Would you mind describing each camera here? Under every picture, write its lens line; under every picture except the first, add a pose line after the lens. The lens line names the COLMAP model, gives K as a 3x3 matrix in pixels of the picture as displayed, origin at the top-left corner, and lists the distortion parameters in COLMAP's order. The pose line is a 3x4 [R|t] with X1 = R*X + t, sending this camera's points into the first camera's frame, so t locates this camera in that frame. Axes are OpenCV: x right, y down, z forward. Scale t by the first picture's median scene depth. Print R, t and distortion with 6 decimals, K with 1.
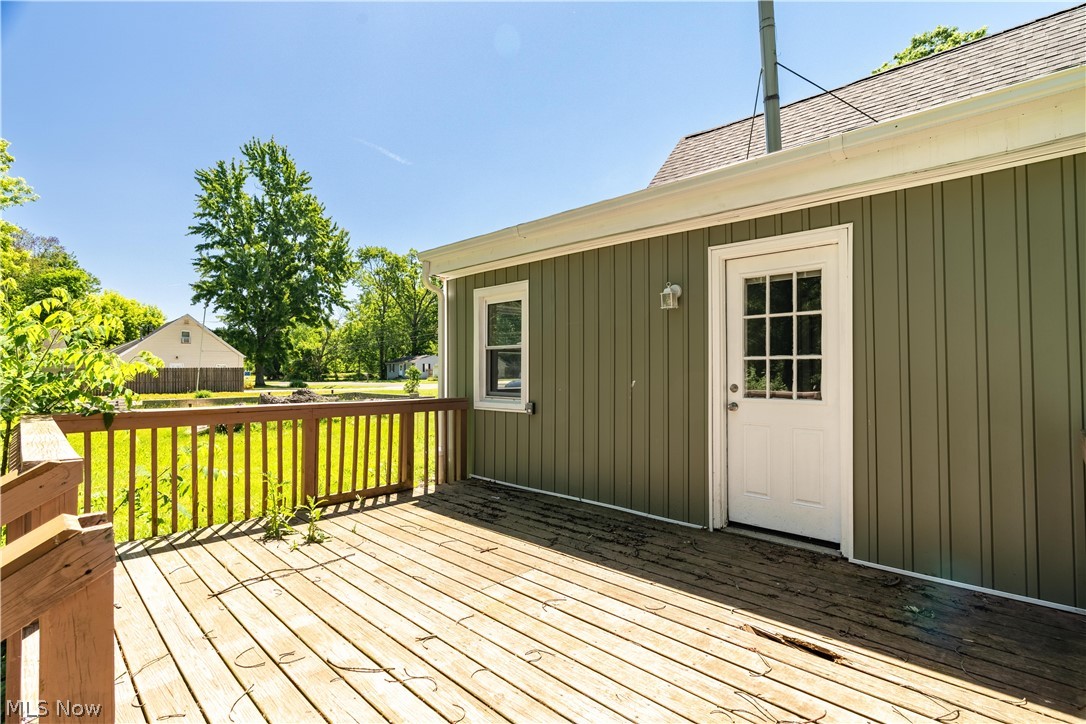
lens RADIAL K [[524.9, 0, 541.0], [0, 524.9, 364.3], [0, 0, 1]] dist [0.000903, -0.001251]
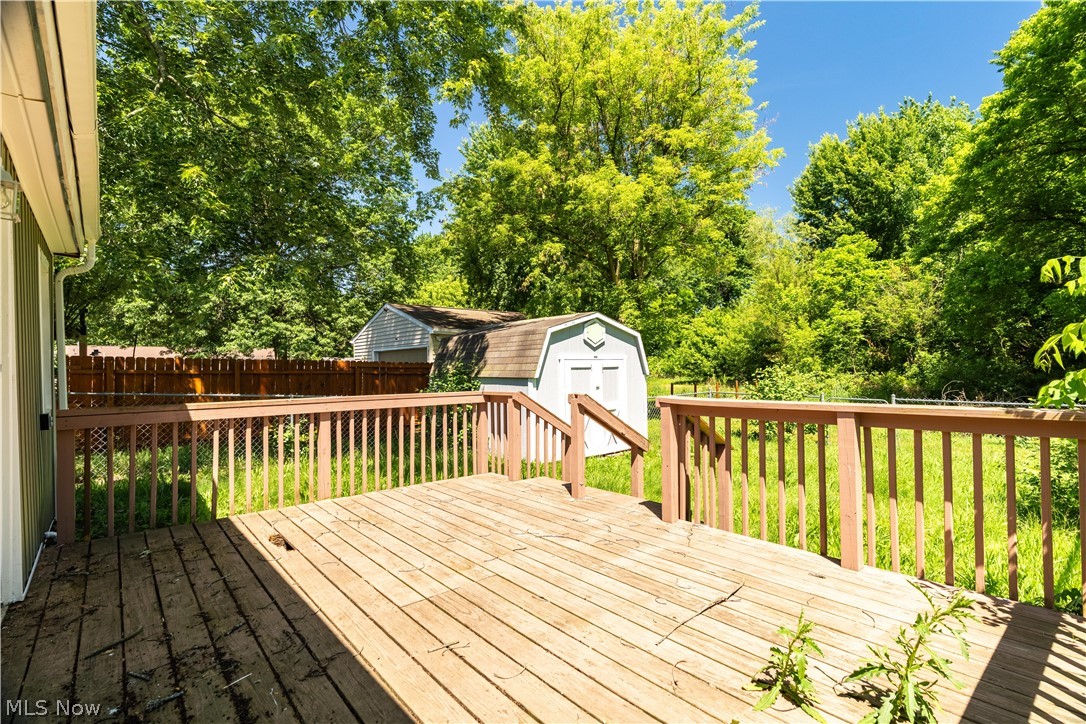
lens RADIAL K [[524.9, 0, 541.2], [0, 524.9, 365.7], [0, 0, 1]] dist [0.000903, -0.001251]
pose [[-0.996574, 0.017731, 0.080778, -0.287473], [0.015832, 0.999584, -0.024100, 0.041596], [-0.081172, -0.022739, -0.996441, 1.723767]]
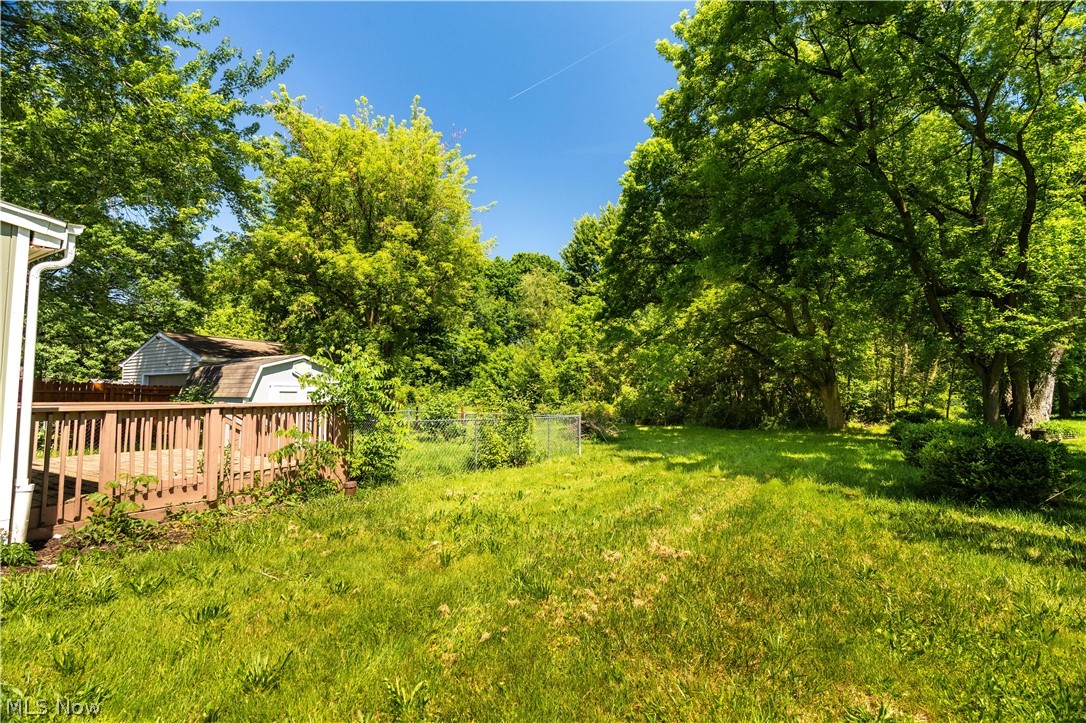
lens RADIAL K [[524.9, 0, 546.4], [0, 524.9, 359.2], [0, 0, 1]] dist [0.000903, -0.001251]
pose [[-0.972439, -0.014852, -0.232683, -0.385805], [0.005920, 0.996074, -0.088322, 0.048476], [0.233081, -0.087265, -0.968534, 1.894810]]
